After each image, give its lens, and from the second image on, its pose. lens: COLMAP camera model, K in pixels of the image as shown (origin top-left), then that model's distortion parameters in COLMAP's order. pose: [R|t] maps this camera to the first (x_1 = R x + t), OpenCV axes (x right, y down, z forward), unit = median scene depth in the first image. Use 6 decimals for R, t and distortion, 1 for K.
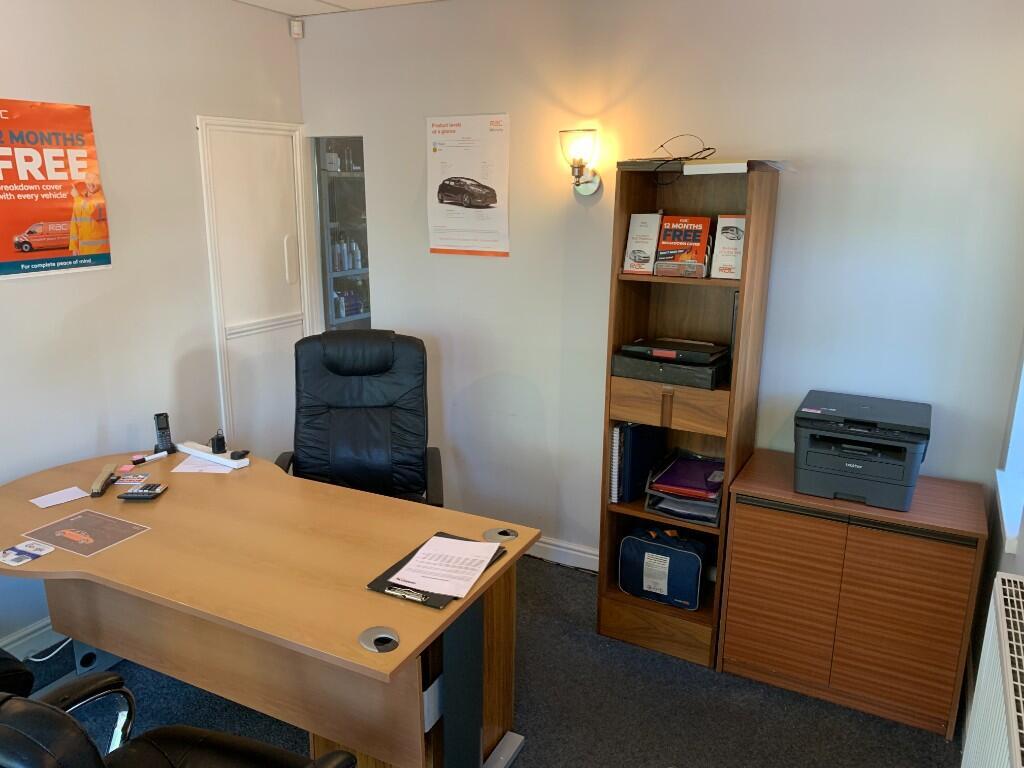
lens RADIAL K [[785.1, 0, 505.3], [0, 785.1, 382.7], [0, 0, 1]] dist [0.046503, -0.049248]
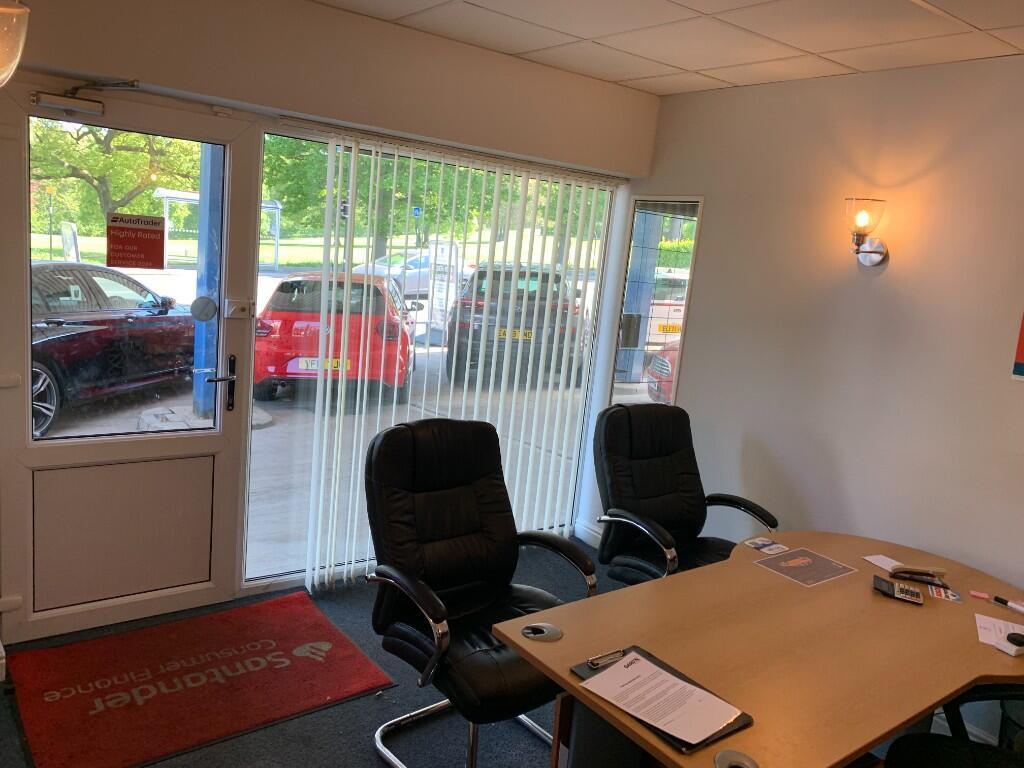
lens RADIAL K [[785.1, 0, 505.3], [0, 785.1, 382.7], [0, 0, 1]] dist [0.046503, -0.049248]
pose [[-0.431890, 0.114264, -0.894659, 0.667760], [-0.319404, 0.908282, 0.270194, -0.228625], [0.843476, 0.402451, -0.355782, 0.979217]]
